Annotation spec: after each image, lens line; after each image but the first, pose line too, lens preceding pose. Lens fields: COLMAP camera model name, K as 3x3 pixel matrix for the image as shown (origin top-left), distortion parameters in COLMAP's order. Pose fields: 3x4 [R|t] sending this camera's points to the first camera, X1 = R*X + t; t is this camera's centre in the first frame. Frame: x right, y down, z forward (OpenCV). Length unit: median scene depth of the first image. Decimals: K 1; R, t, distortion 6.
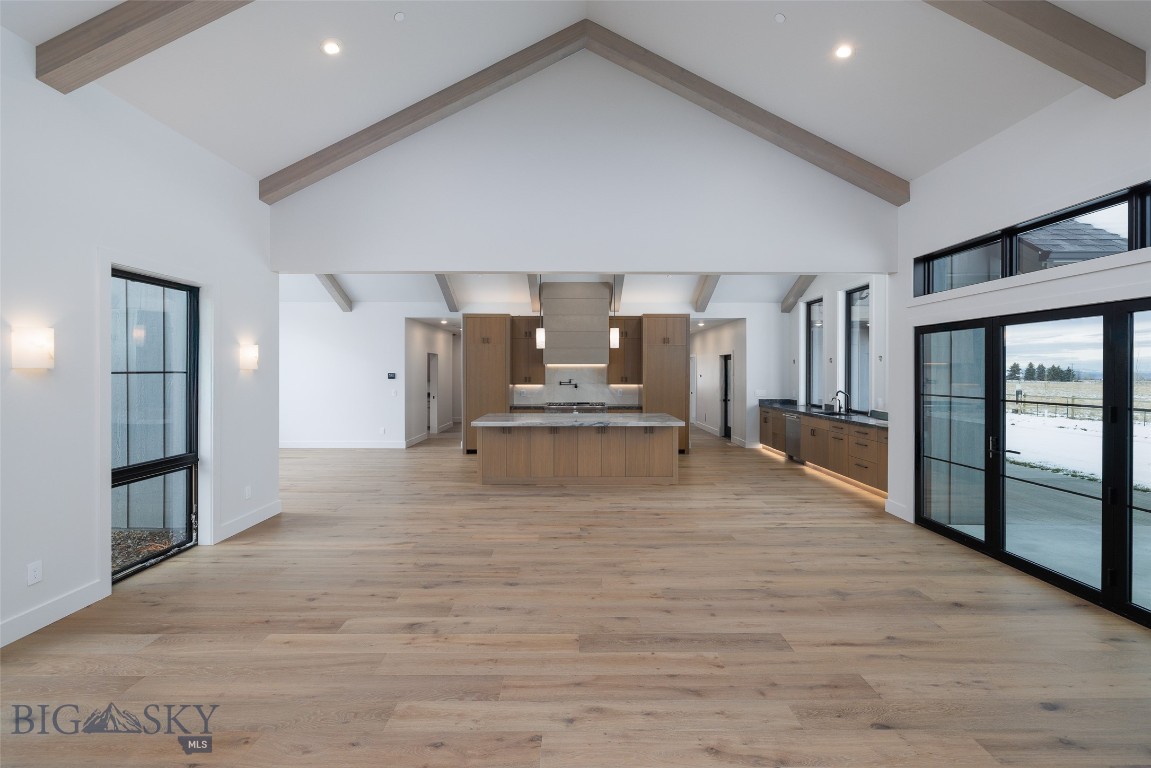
lens RADIAL K [[481.8, 0, 579.5], [0, 481.8, 374.6], [0, 0, 1]] dist [0.000748, -0.000567]
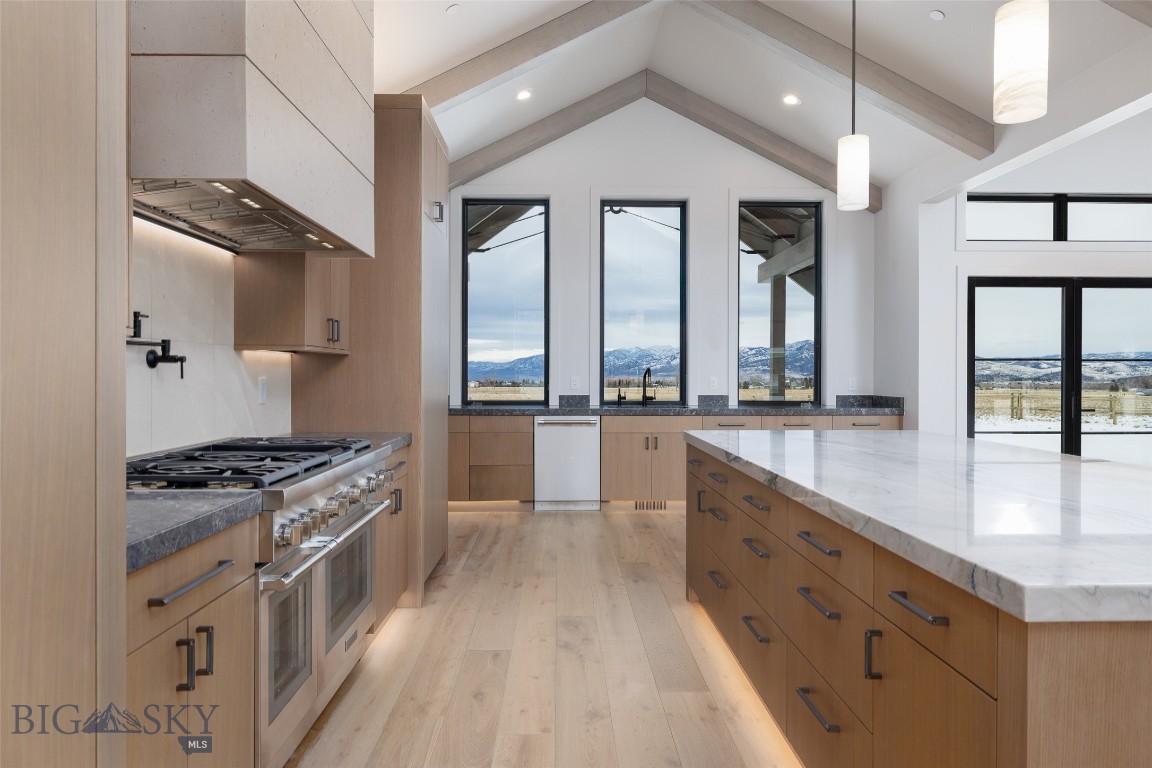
lens RADIAL K [[710.0, 0, 576.0], [0, 710.0, 376.0], [0, 0, 1]] dist [-0.004536, -0.002244]
pose [[-0.008380, -0.003841, 0.999958, -0.363122], [0.005970, 0.999975, 0.003891, 0.044314], [-0.999947, 0.006002, -0.008356, 1.220969]]
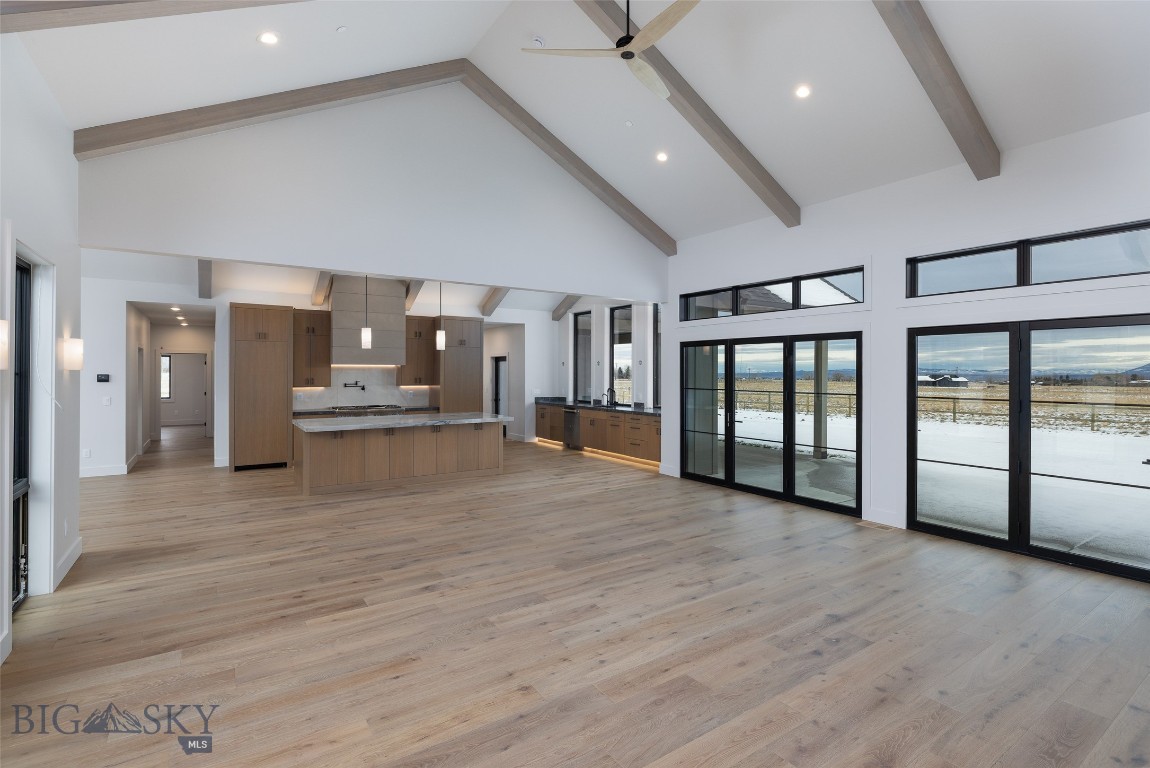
lens RADIAL K [[536.0, 0, 579.6], [0, 536.0, 377.7], [0, 0, 1]] dist [-0.013208, 0.003863]
pose [[0.832430, -0.005136, 0.554107, -0.330647], [0.002724, 0.999983, 0.005176, -0.000795], [-0.554124, -0.002800, 0.832429, -0.130310]]
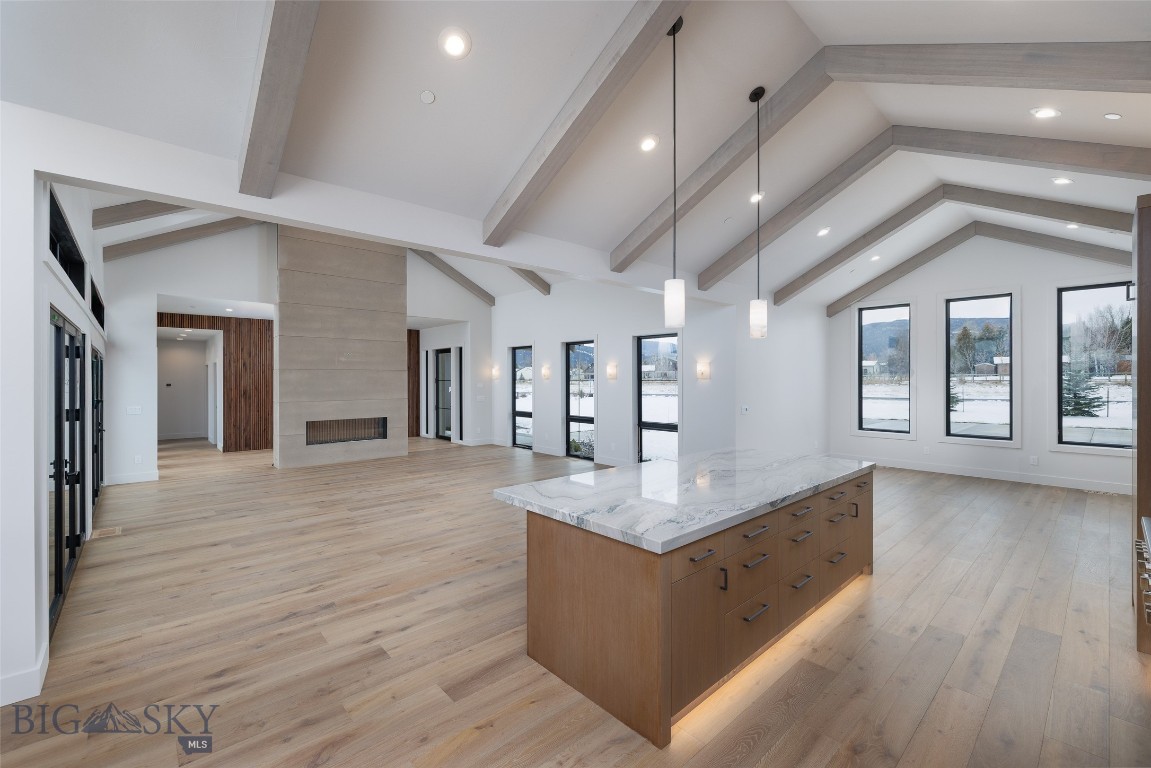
lens RADIAL K [[481.8, 0, 575.5], [0, 481.8, 378.0], [0, 0, 1]] dist [0.000748, -0.000567]
pose [[-0.751645, -0.000437, -0.659568, 0.440350], [-0.004101, 0.999984, 0.004011, -0.012170], [0.659555, 0.005720, -0.751635, 1.320322]]
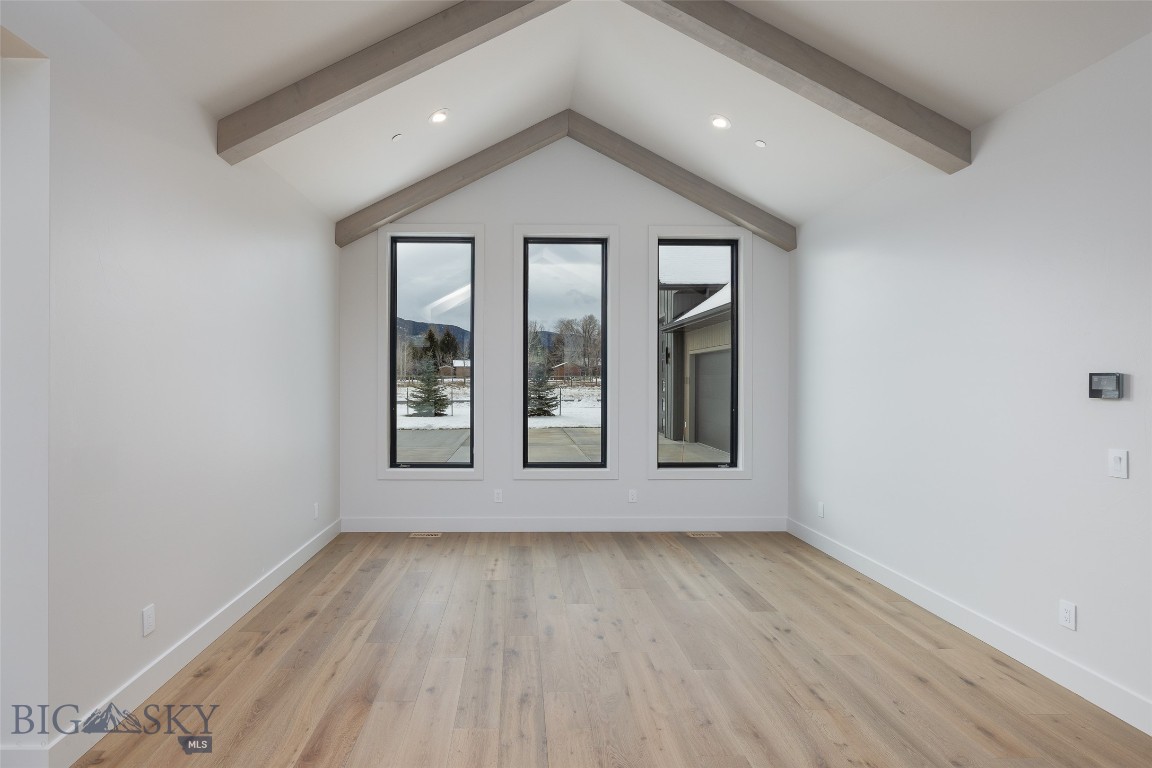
lens RADIAL K [[585.1, 0, 543.5], [0, 585.1, 386.4], [0, 0, 1]] dist [-0.004907, -0.000222]
pose [[0.025053, 0.007830, -0.999655, -0.160365], [-0.012818, 0.999890, 0.007511, 0.006434], [0.999604, 0.012625, 0.025151, 1.040753]]
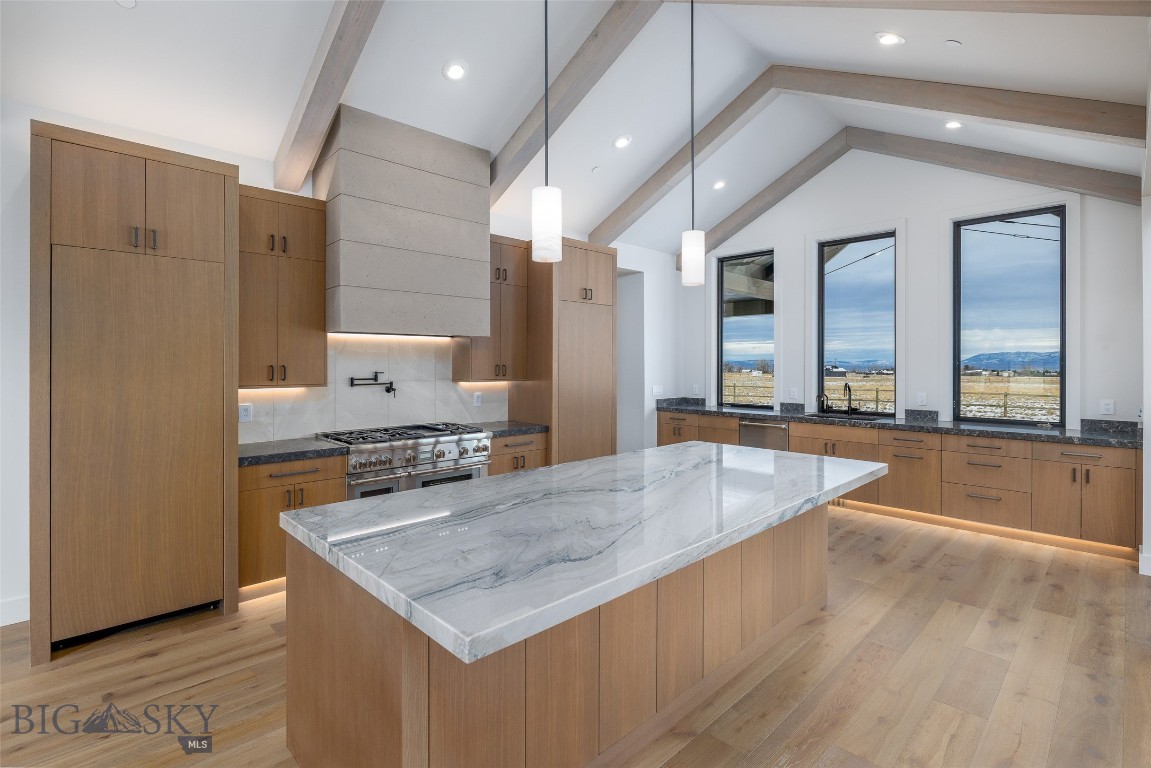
lens RADIAL K [[536.4, 0, 567.2], [0, 536.4, 364.8], [0, 0, 1]] dist [-0.013208, 0.003863]
pose [[0.737338, -0.001820, 0.675522, -0.295585], [0.005136, 0.999983, -0.002912, 0.008701], [-0.675504, 0.005617, 0.737334, 0.790304]]
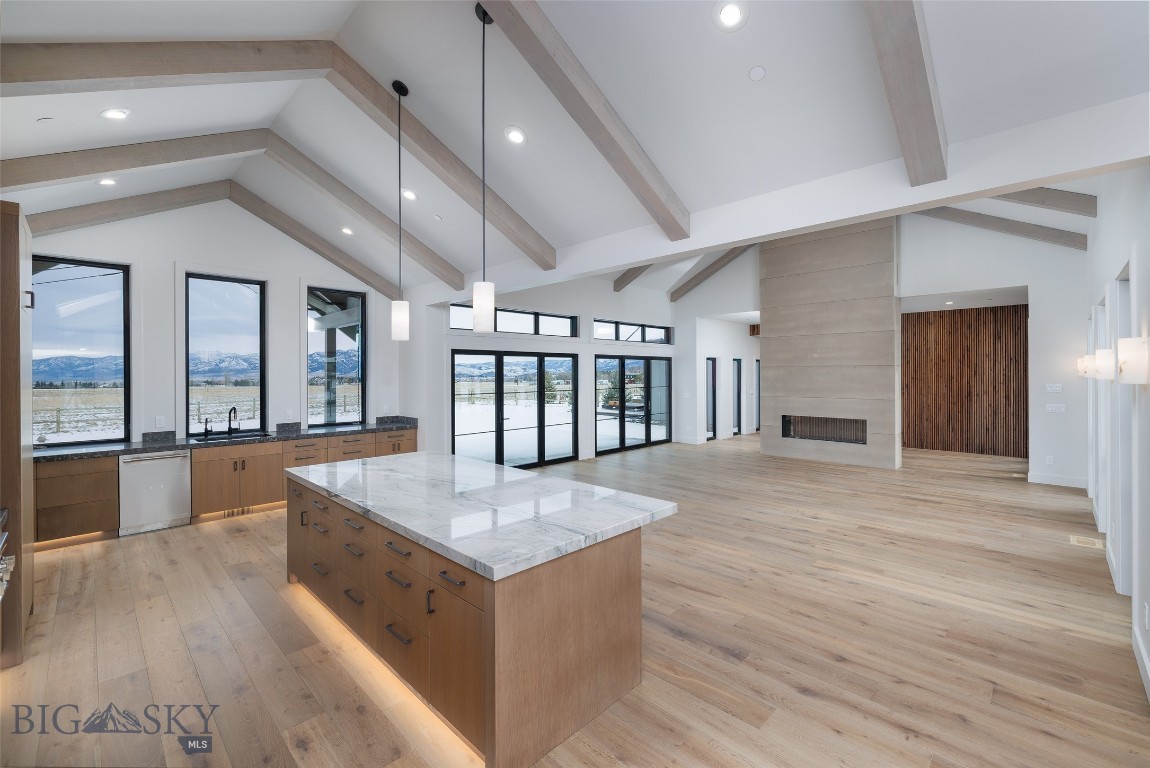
lens RADIAL K [[481.4, 0, 571.6], [0, 481.4, 373.5], [0, 0, 1]] dist [0.000748, -0.000567]
pose [[-0.698069, 0.001661, 0.716028, -0.441593], [0.008982, 0.999939, 0.006436, -0.022725], [-0.715974, 0.010924, -0.698042, 1.283618]]
